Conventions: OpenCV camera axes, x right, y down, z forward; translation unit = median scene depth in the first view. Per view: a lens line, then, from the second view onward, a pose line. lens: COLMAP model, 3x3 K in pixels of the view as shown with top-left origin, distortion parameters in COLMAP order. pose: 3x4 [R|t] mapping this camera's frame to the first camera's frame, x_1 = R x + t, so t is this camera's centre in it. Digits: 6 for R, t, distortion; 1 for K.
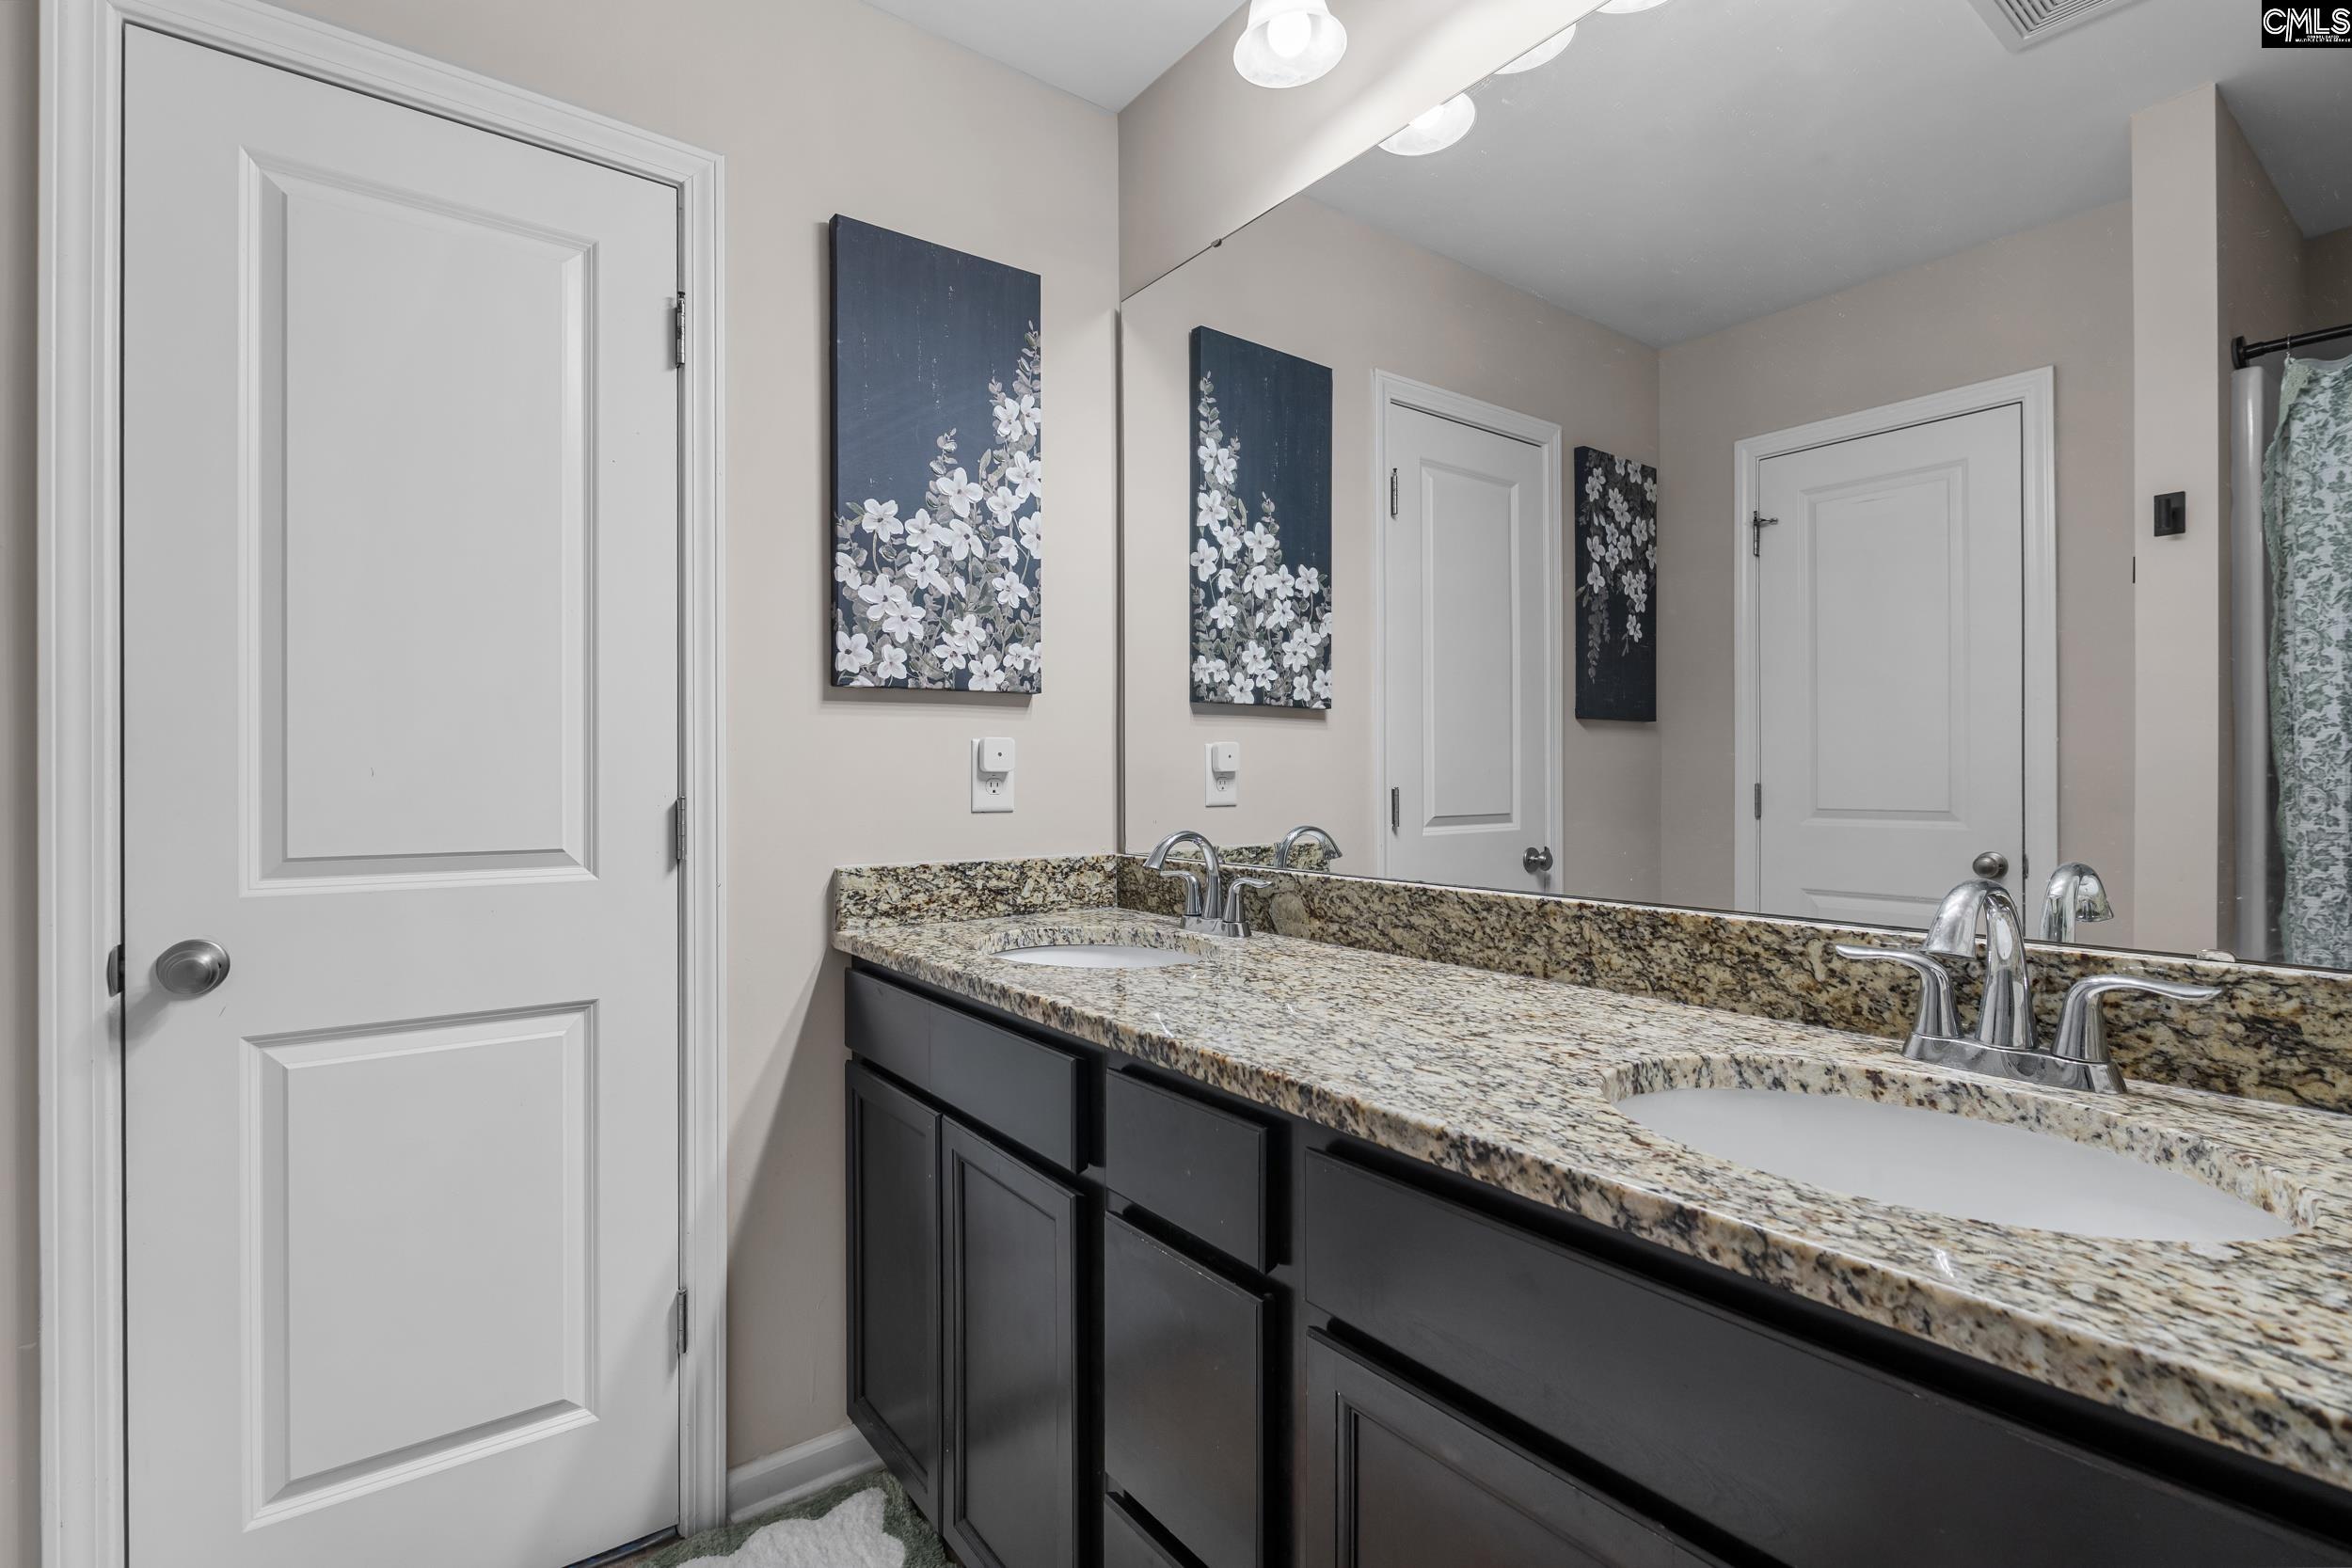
lens RADIAL K [[1088.6, 0, 1172.4], [0, 1088.6, 782.5], [0, 0, 1]] dist [-0.010499, -0.000710]
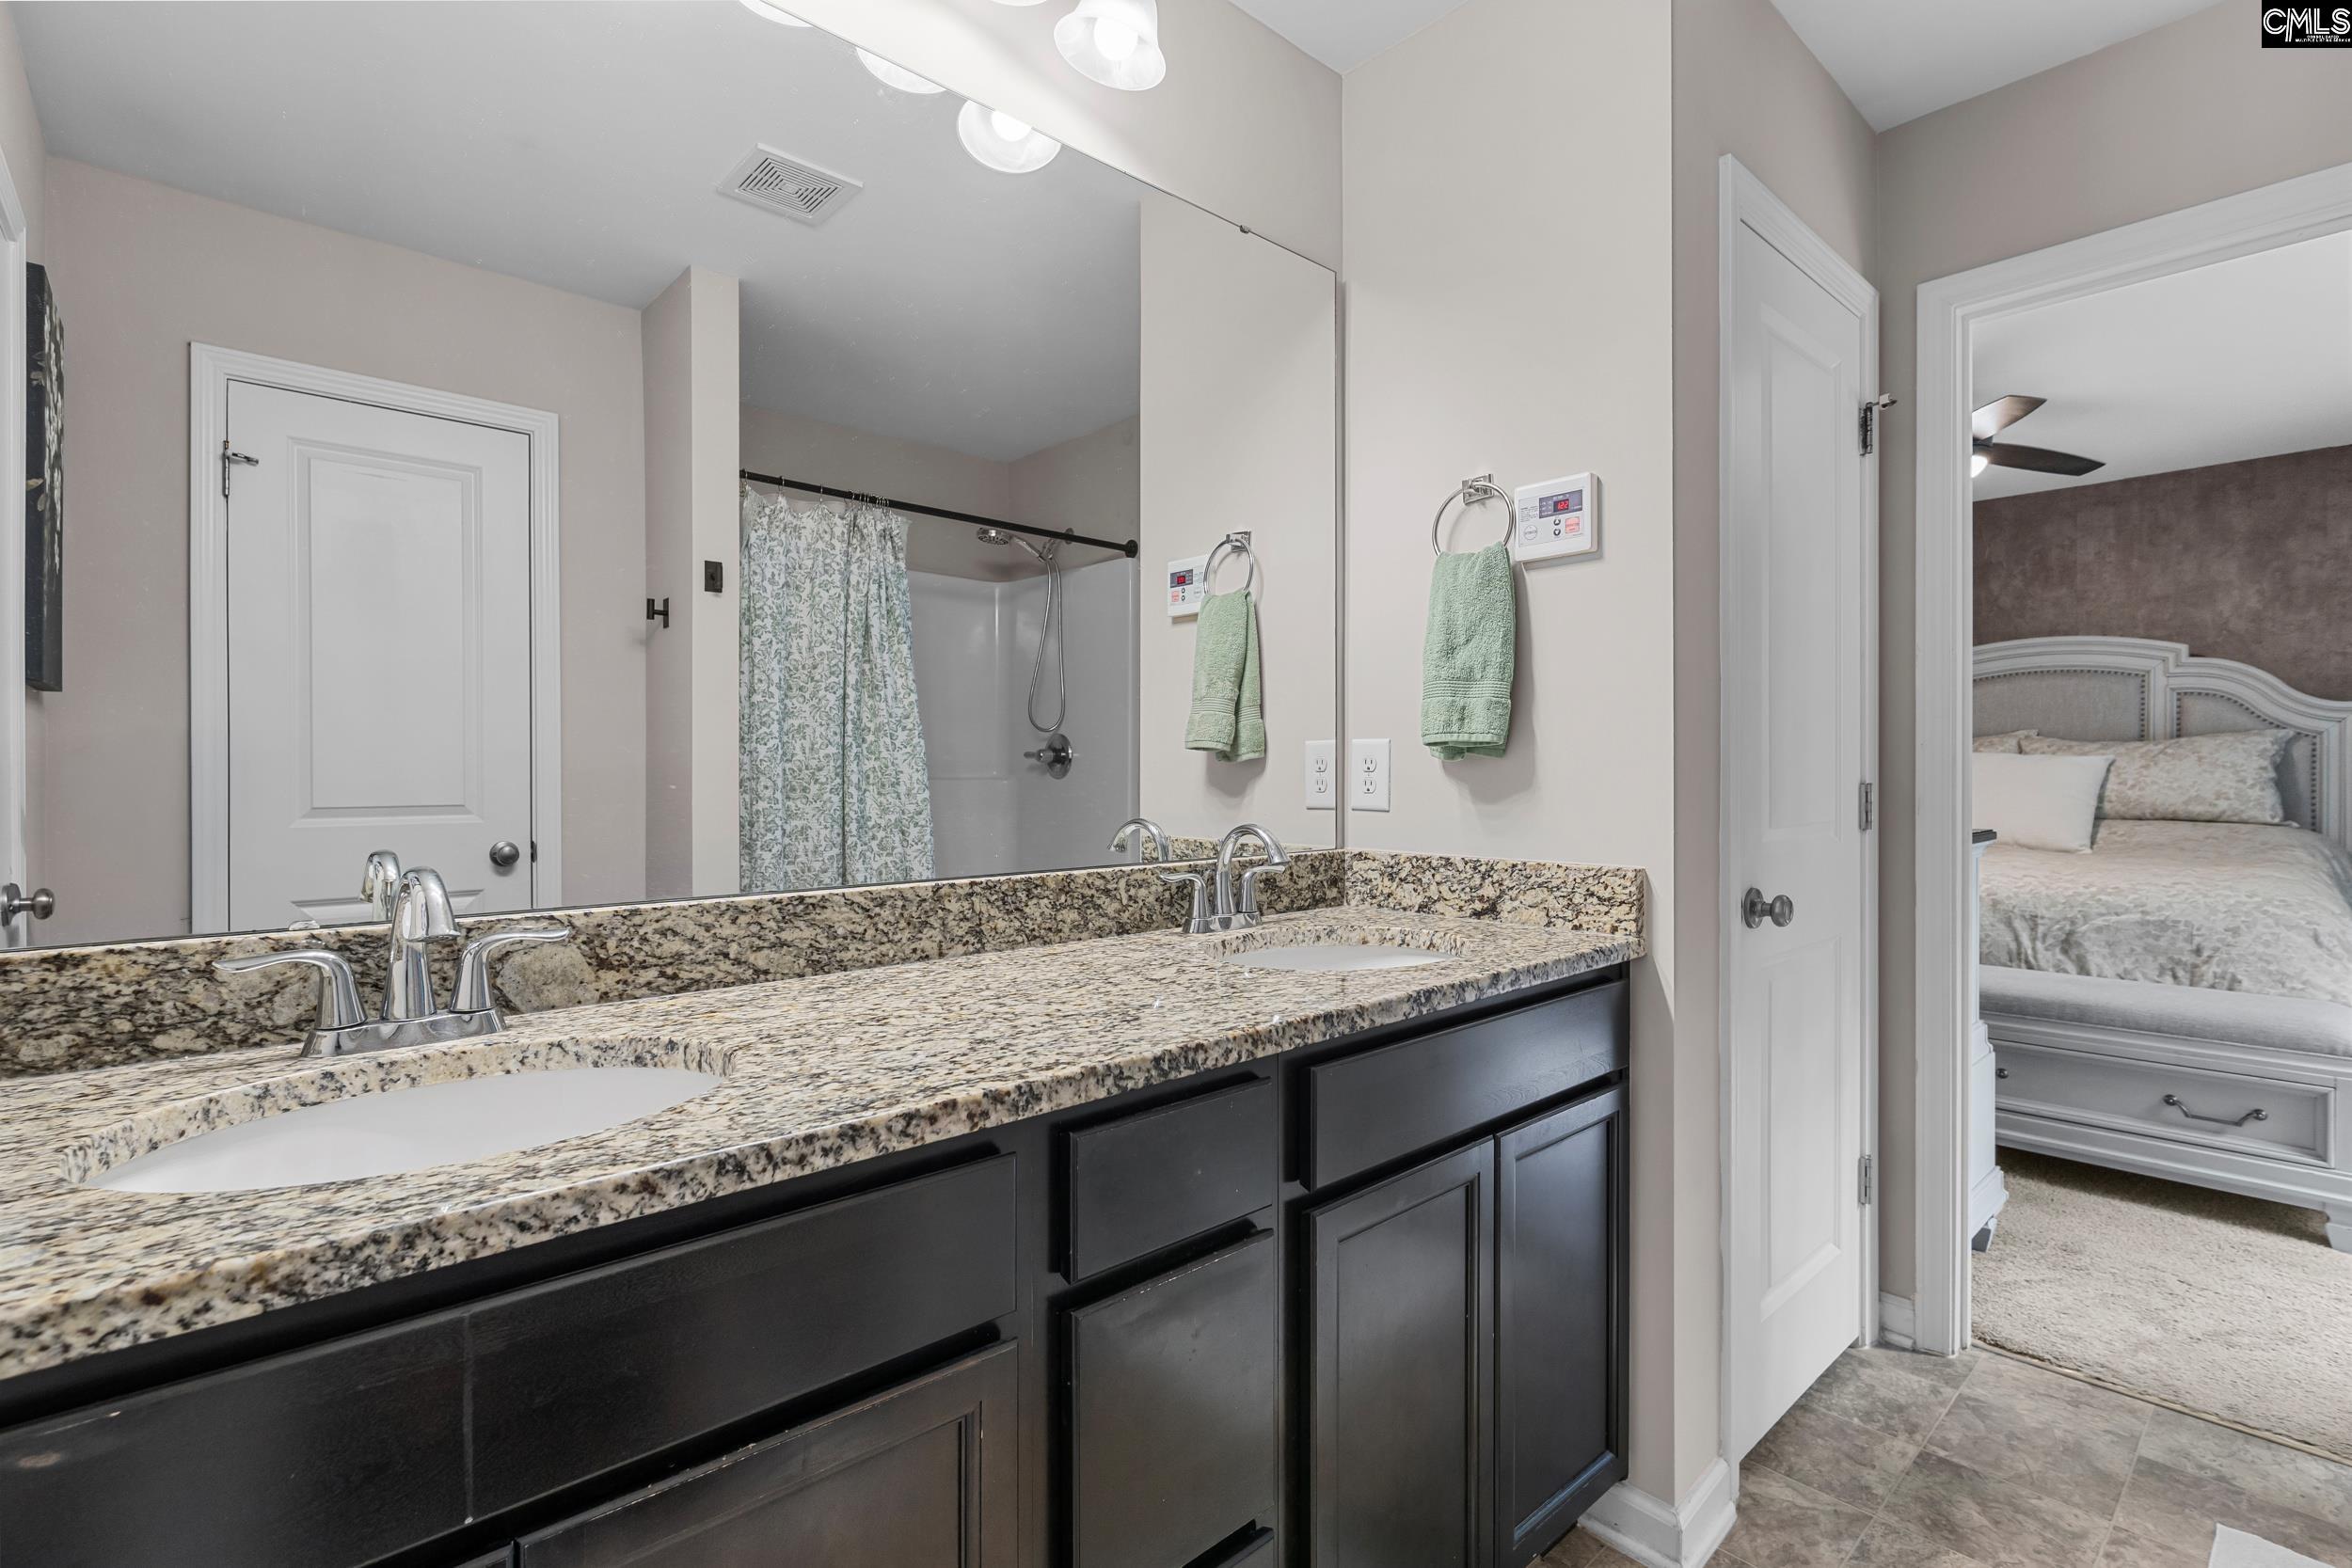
lens RADIAL K [[1088.6, 0, 1173.5], [0, 1088.6, 772.3], [0, 0, 1]] dist [-0.010499, -0.000710]
pose [[-0.100227, 0.000593, 0.994964, -0.807356], [0.005507, 0.999985, -0.000041, -0.002038], [-0.994949, 0.005475, -0.100229, 0.940801]]
